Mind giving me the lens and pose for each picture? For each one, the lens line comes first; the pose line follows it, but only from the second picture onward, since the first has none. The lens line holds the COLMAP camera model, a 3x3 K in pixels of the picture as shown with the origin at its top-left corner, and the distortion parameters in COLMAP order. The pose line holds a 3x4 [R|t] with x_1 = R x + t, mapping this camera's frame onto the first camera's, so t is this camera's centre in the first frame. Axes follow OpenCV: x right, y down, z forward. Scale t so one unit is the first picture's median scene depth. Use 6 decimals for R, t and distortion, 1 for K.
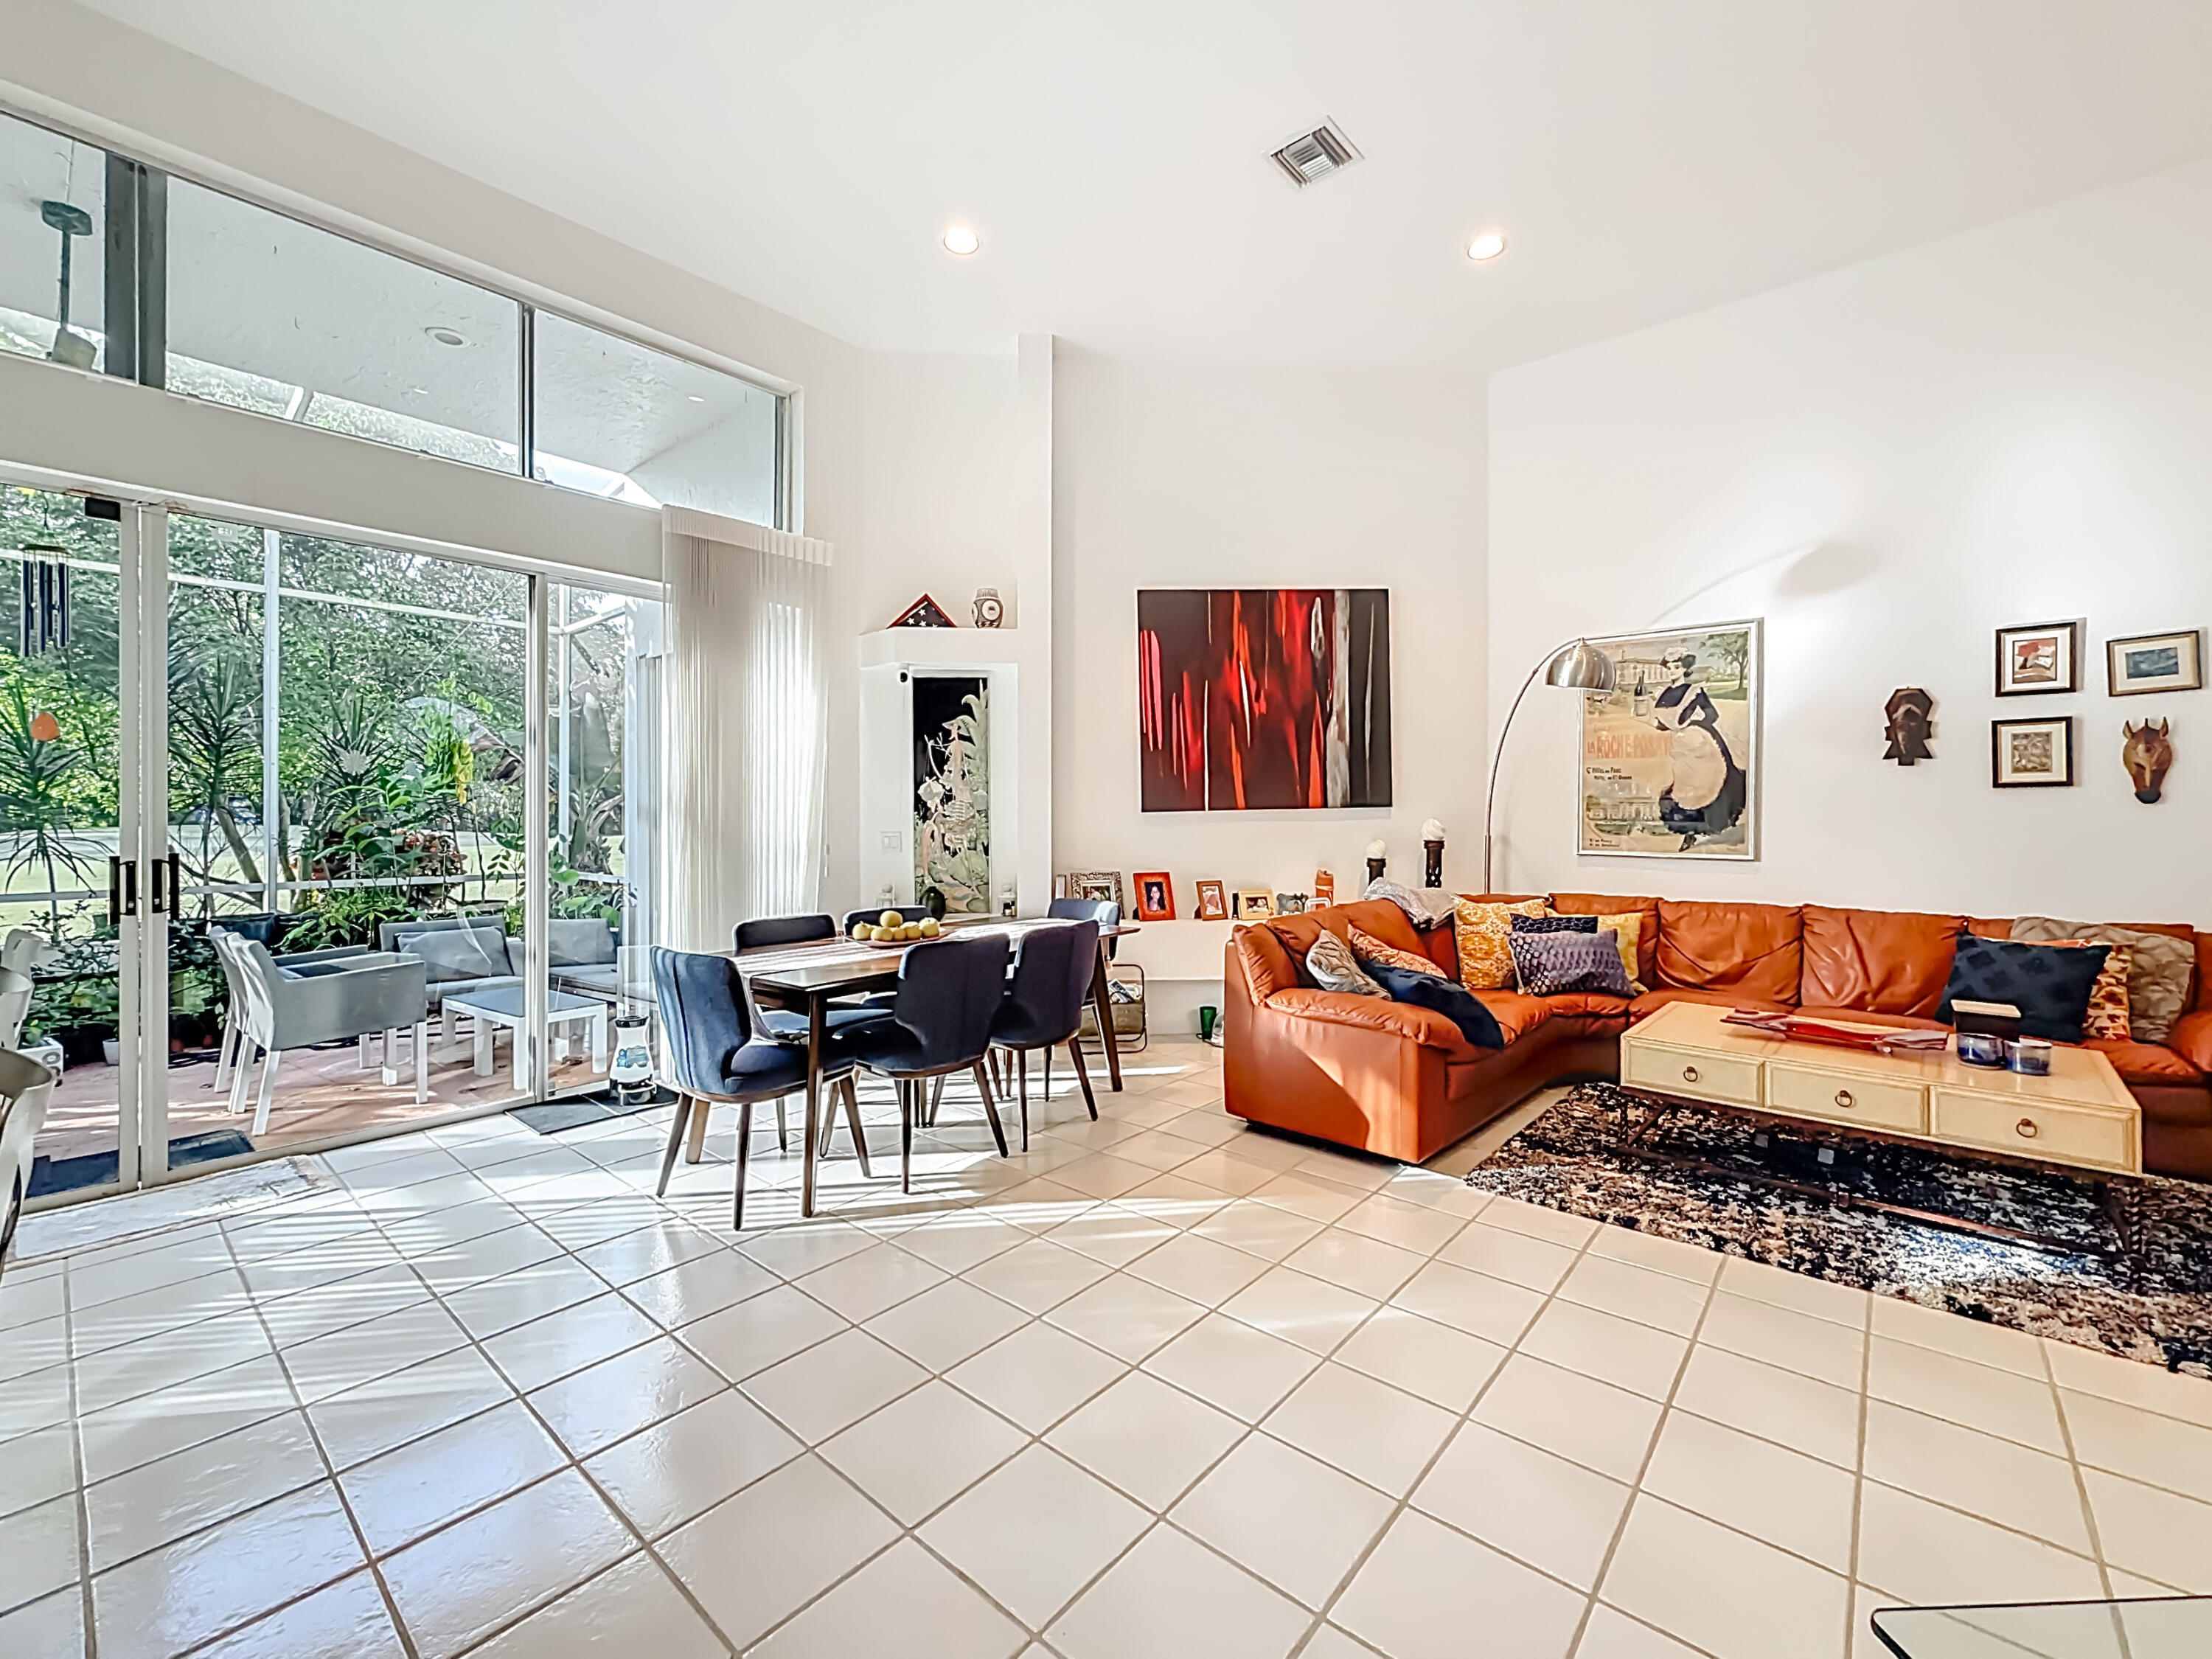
lens RADIAL K [[908.3, 0, 1119.3], [0, 908.3, 818.8], [0, 0, 1]] dist [-0.004442, 0.000538]
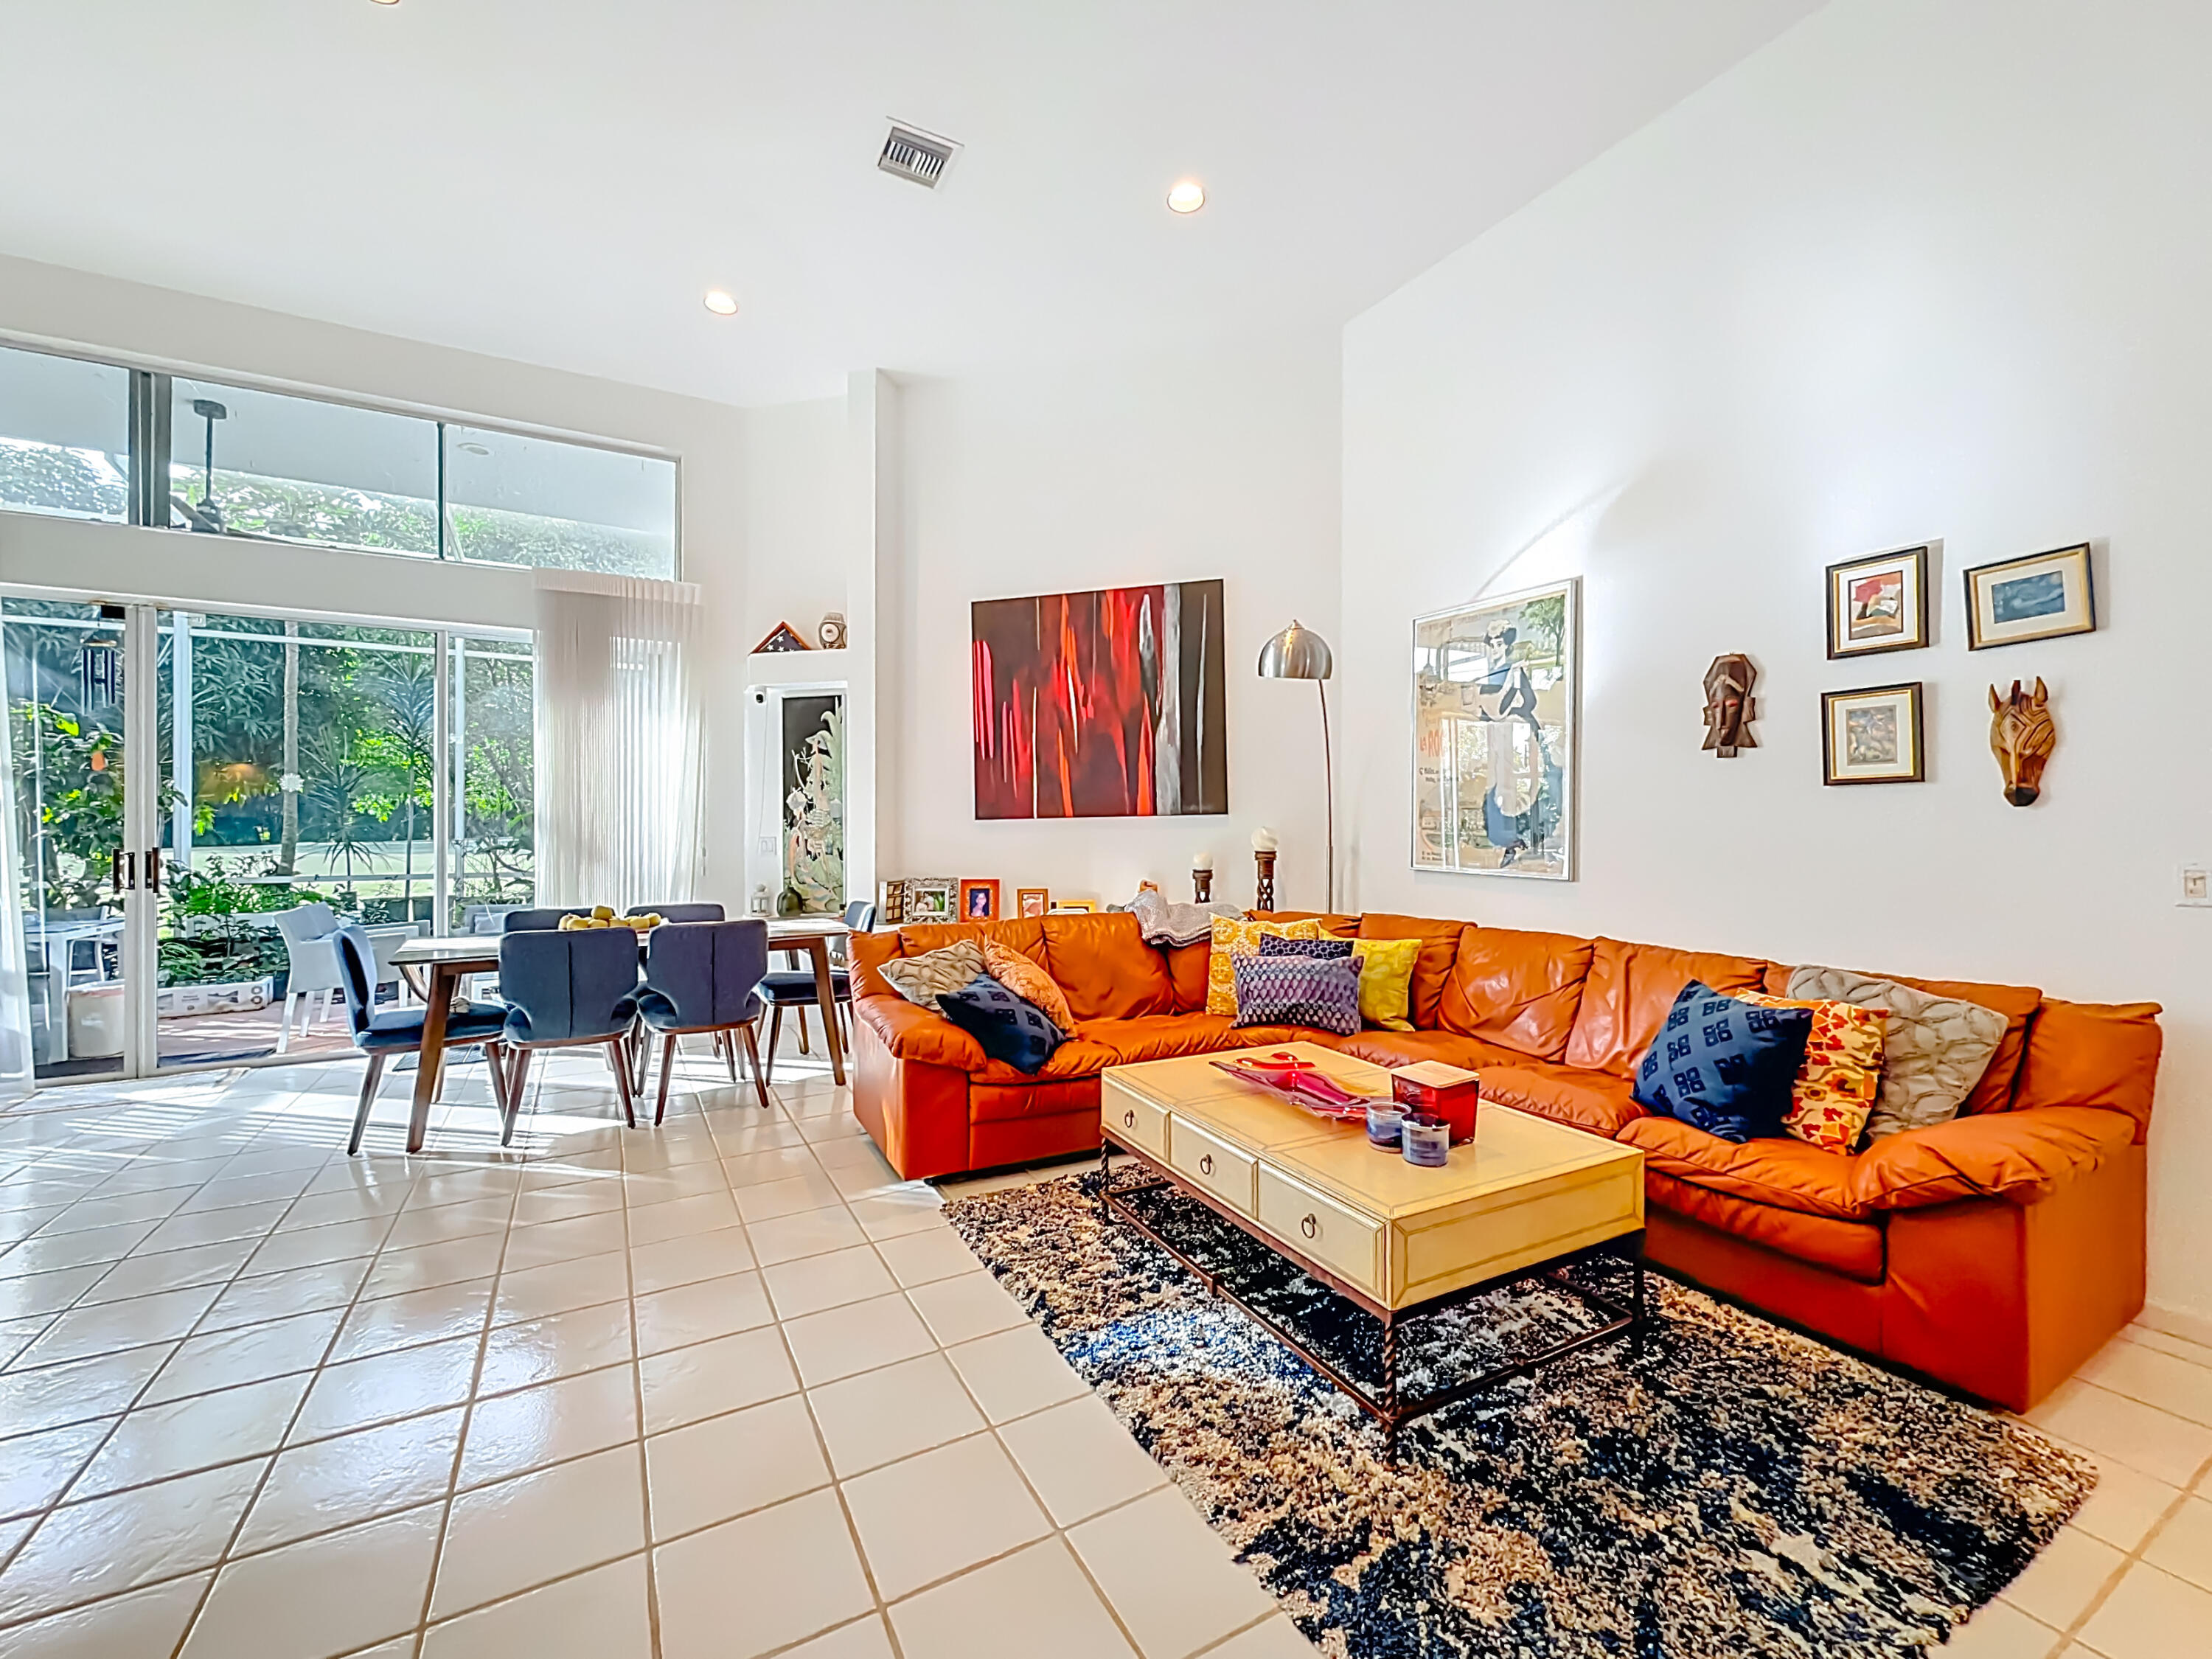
lens RADIAL K [[908.3, 0, 1159.5], [0, 908.3, 828.6], [0, 0, 1]] dist [-0.004442, 0.000538]
pose [[0.941233, 0.003632, -0.337737, 0.615424], [-0.003650, 0.999993, 0.000583, 0.001149], [0.337737, 0.000684, 0.941240, 0.121219]]
